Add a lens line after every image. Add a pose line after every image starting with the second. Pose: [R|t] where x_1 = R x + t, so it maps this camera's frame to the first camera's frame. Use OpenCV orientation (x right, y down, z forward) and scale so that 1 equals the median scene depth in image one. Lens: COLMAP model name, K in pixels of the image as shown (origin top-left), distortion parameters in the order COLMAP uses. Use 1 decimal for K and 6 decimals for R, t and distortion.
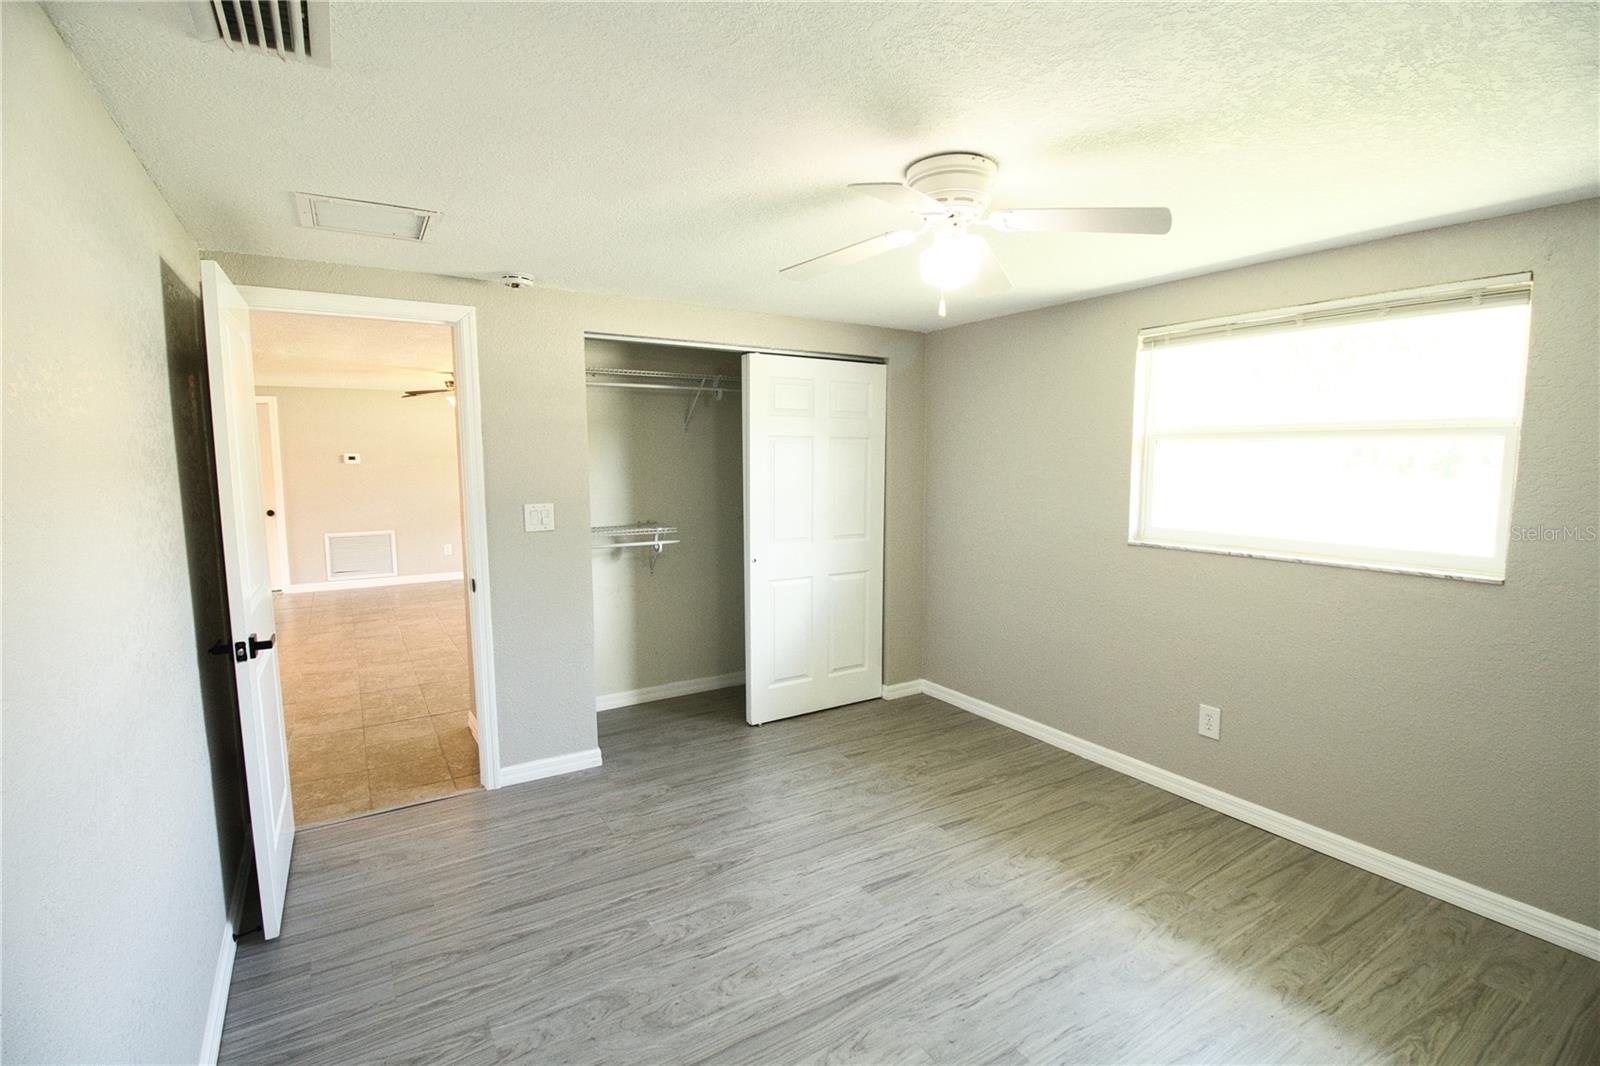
lens RADIAL K [[740.7, 0, 803.6], [0, 740.7, 530.8], [0, 0, 1]] dist [-0.000542, -0.012579]
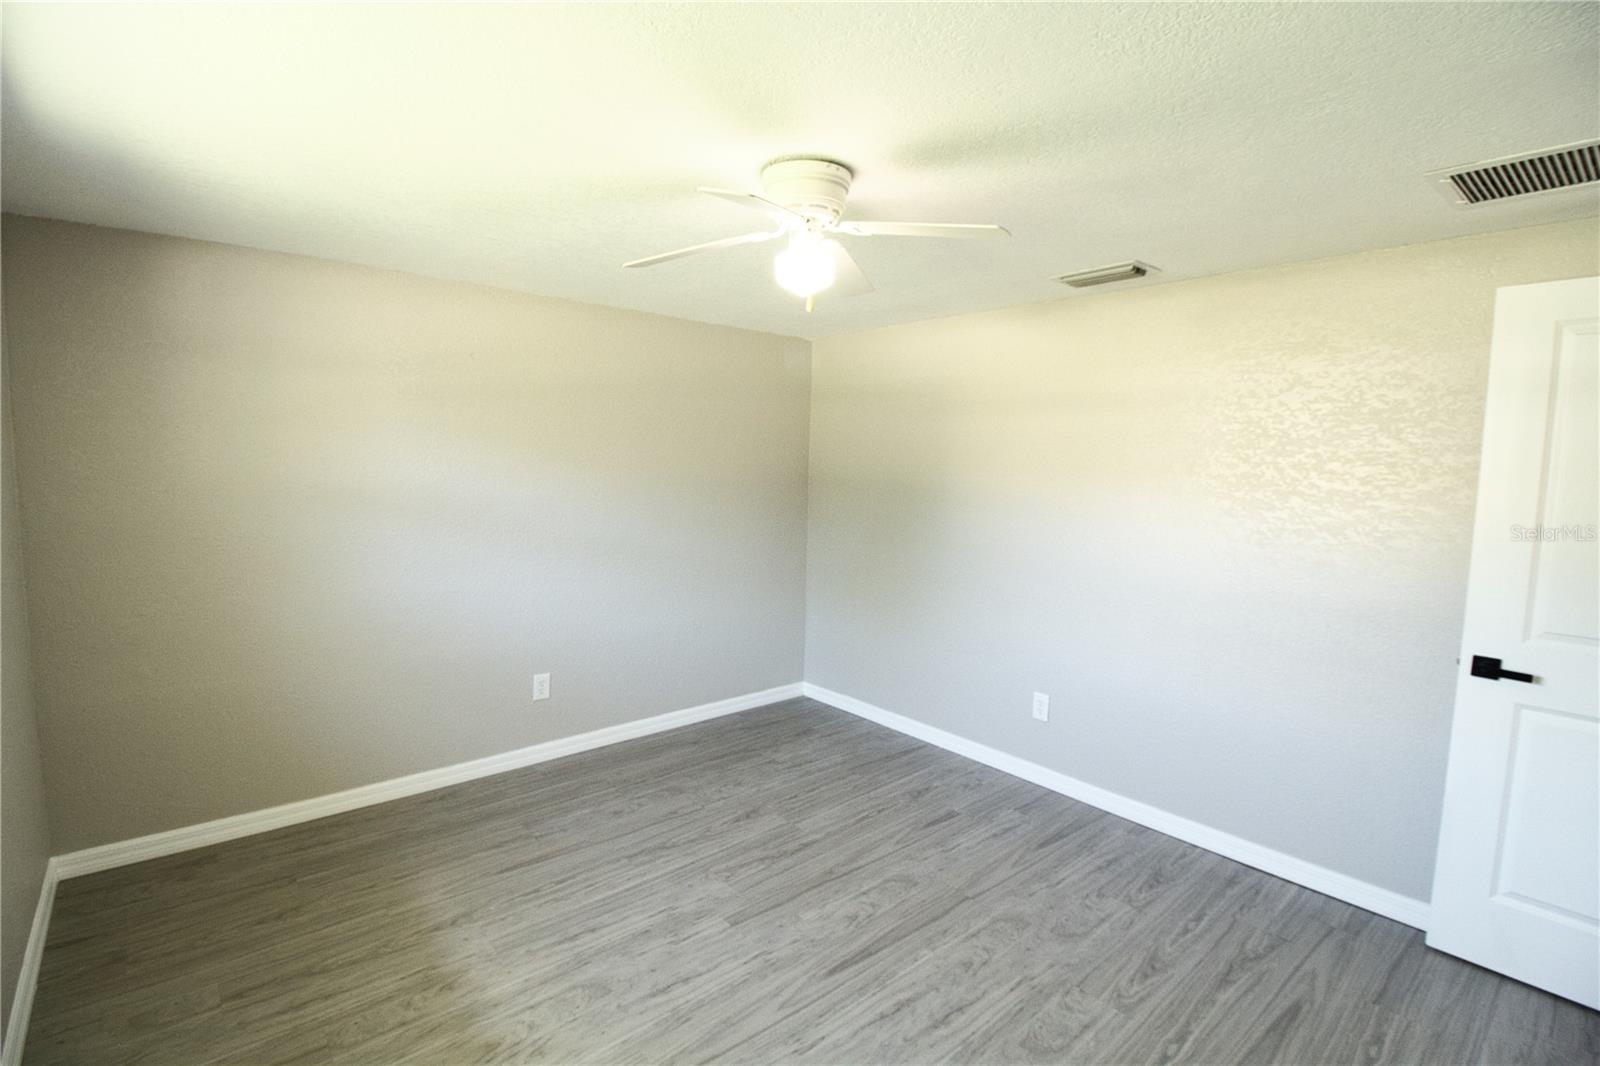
lens RADIAL K [[740.7, 0, 801.4], [0, 740.7, 535.4], [0, 0, 1]] dist [-0.000542, -0.012579]
pose [[-0.988594, -0.003158, -0.150570, 0.225068], [-0.034509, 0.977931, 0.206060, -0.137450], [0.146596, 0.208905, -0.966886, 1.310305]]
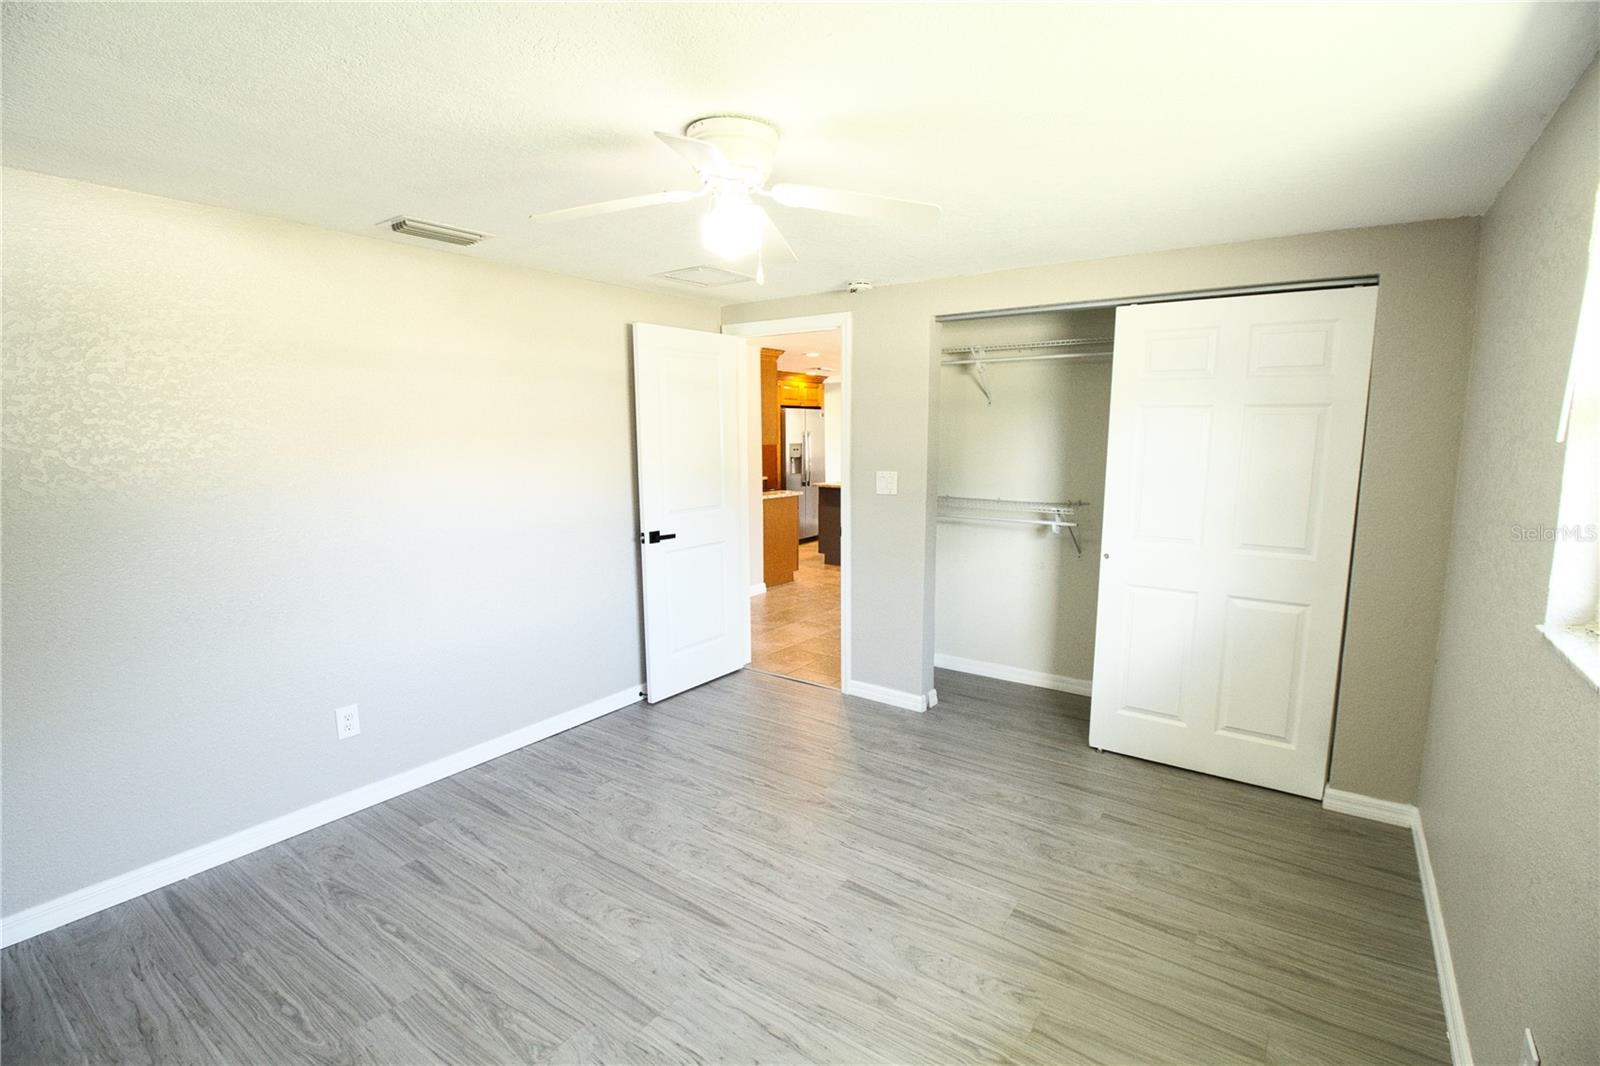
lens RADIAL K [[740.7, 0, 803.3], [0, 740.7, 531.5], [0, 0, 1]] dist [-0.000542, -0.012579]
pose [[0.380931, 0.127391, -0.915786, 0.753441], [-0.095590, 0.990582, 0.098034, -0.048971], [0.919649, 0.050196, 0.389520, 0.468803]]
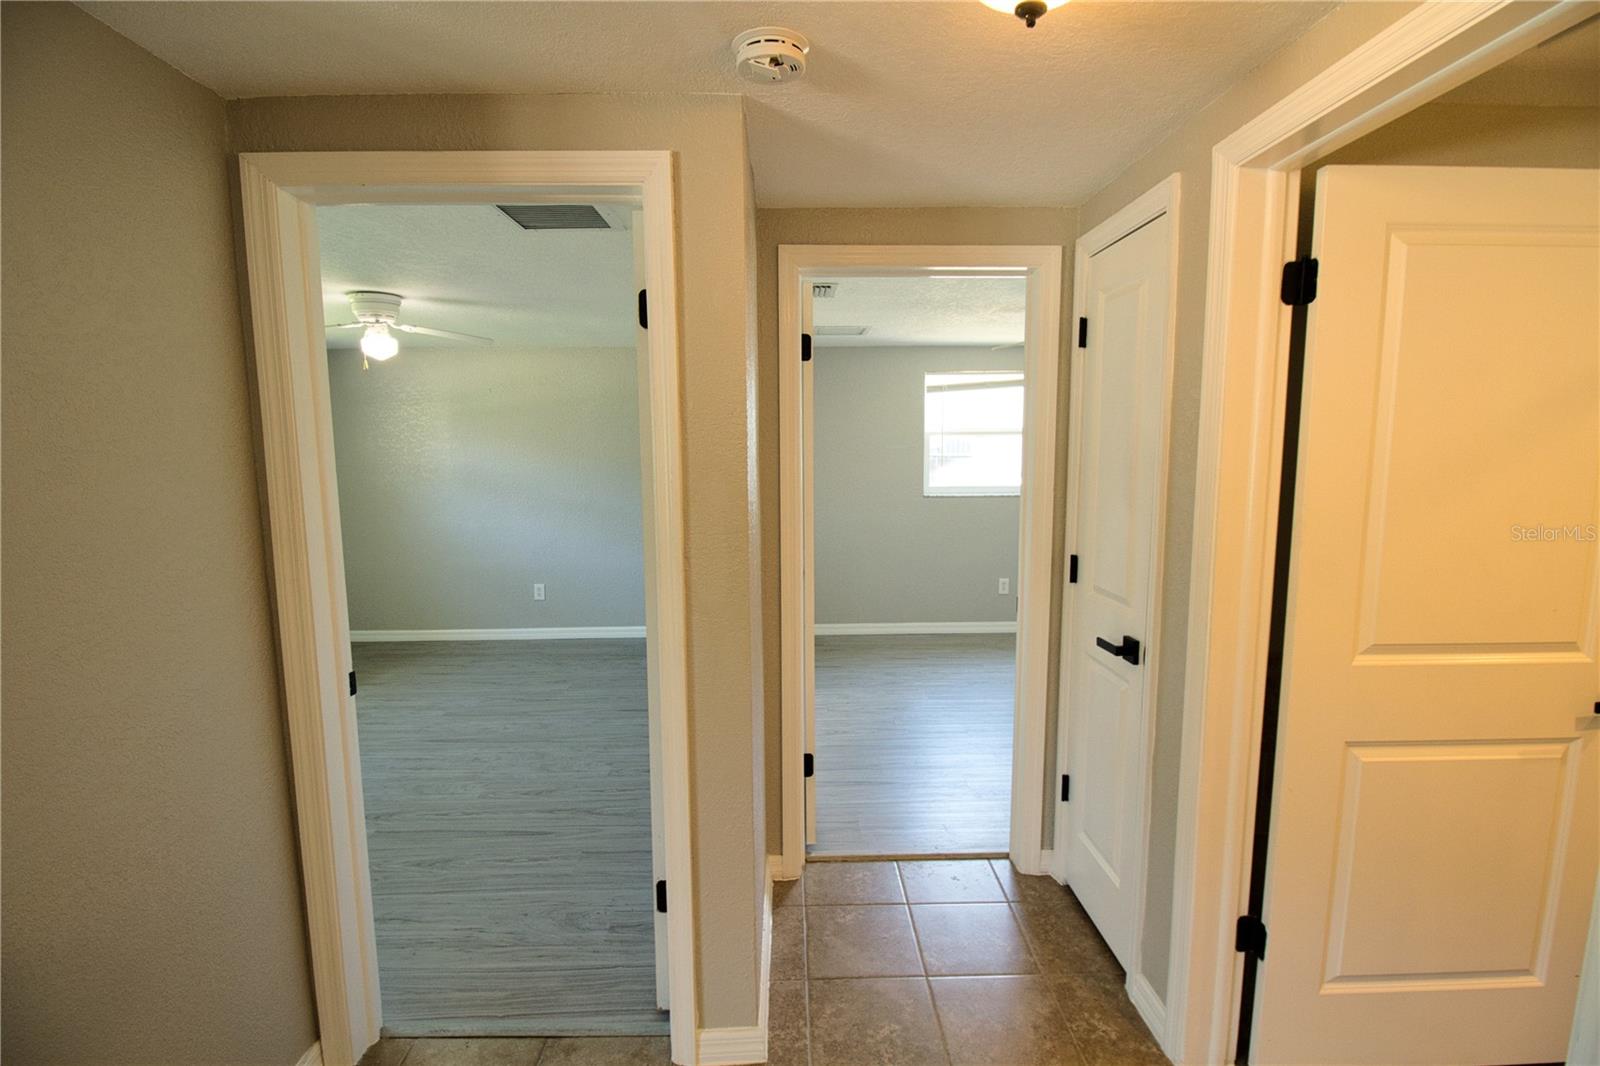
lens RADIAL K [[740.7, 0, 802.7], [0, 740.7, 536.5], [0, 0, 1]] dist [-0.000542, -0.012579]
pose [[-0.855952, -0.054542, 0.514170, -1.091032], [0.066190, 0.974680, 0.213581, -0.140440], [-0.512800, 0.216849, -0.830670, 1.352000]]
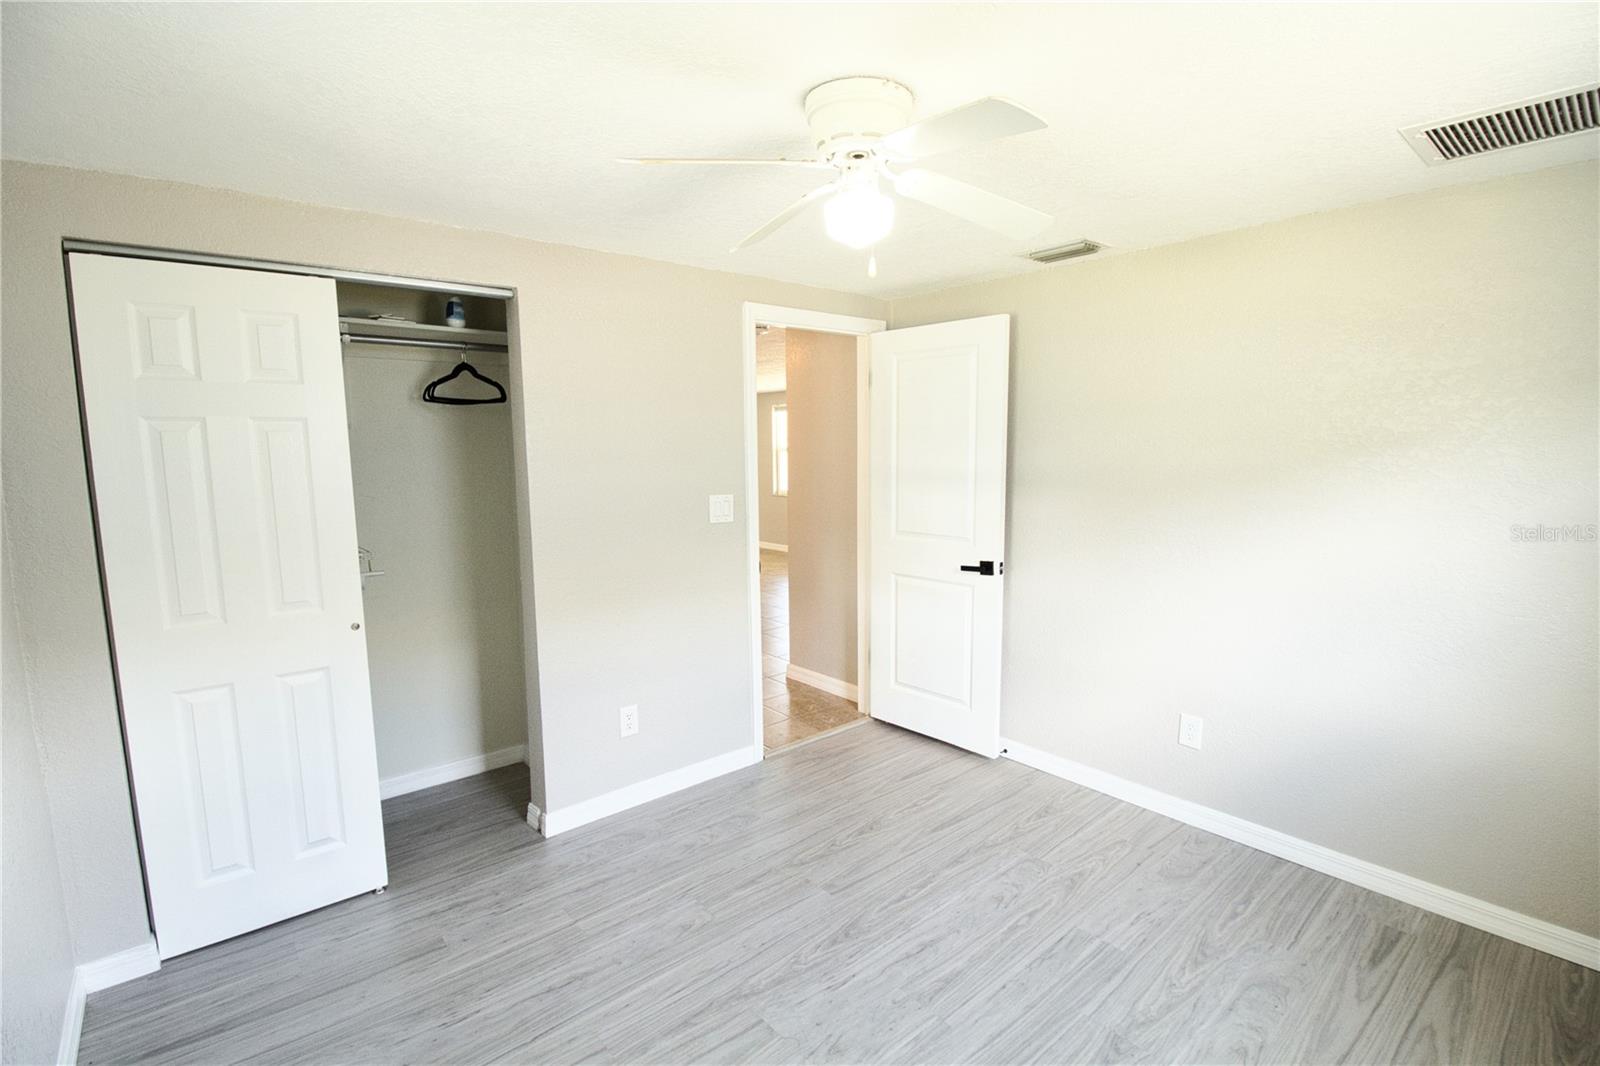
lens RADIAL K [[740.7, 0, 803.4], [0, 740.7, 533.8], [0, 0, 1]] dist [-0.000542, -0.012579]
pose [[0.991105, -0.022505, 0.131165, -0.950981], [0.020875, 0.999687, 0.013791, 0.068439], [-0.131435, -0.010930, 0.991265, -0.583860]]
